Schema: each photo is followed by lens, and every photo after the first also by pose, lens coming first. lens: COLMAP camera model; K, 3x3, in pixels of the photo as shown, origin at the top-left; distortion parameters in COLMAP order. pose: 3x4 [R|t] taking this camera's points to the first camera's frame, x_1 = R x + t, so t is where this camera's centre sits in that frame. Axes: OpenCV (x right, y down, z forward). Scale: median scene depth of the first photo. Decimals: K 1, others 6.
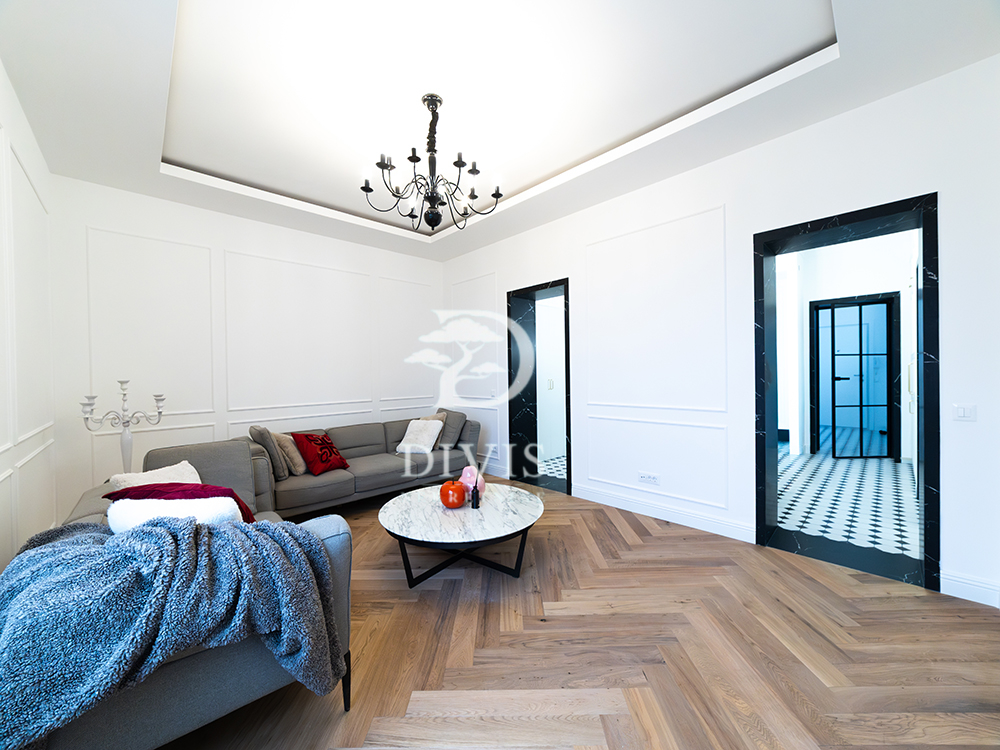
lens RADIAL K [[400.1, 0, 476.4], [0, 400.1, 375.4], [0, 0, 1]] dist [0.001029, 0.000123]
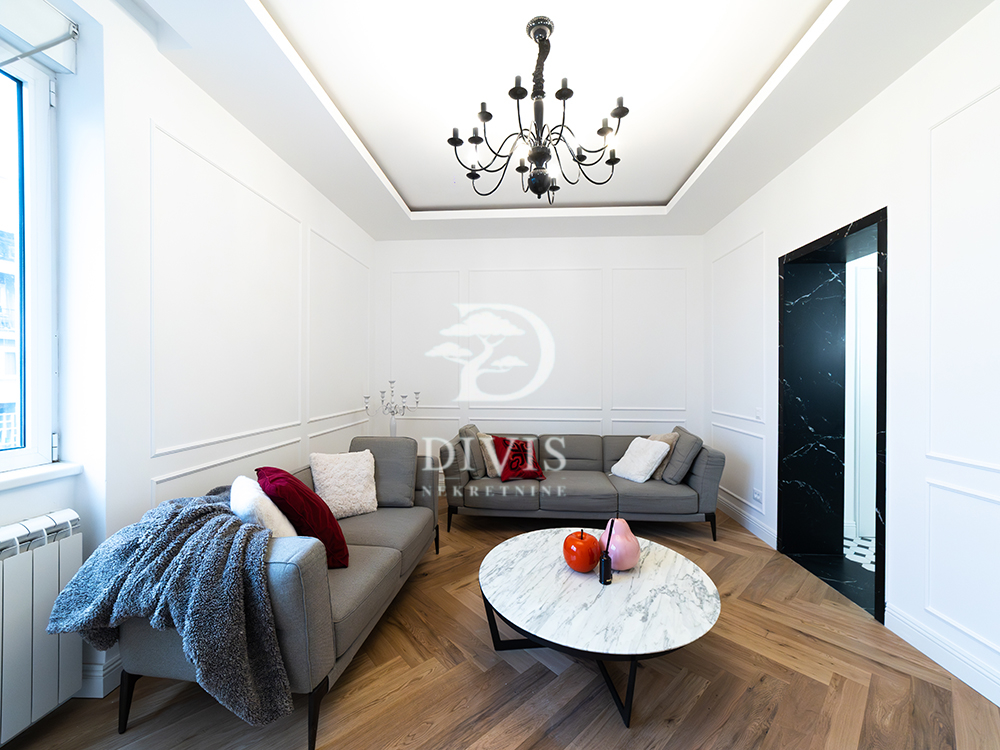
lens RADIAL K [[385.2, 0, 500.0], [0, 385.2, 375.0], [0, 0, 1]] dist [-0.001042, 0.000195]
pose [[0.691752, 0.020221, -0.721852, 0.247198], [-0.018482, 0.999776, 0.010296, -0.021717], [0.721899, 0.006219, 0.691971, 0.290283]]
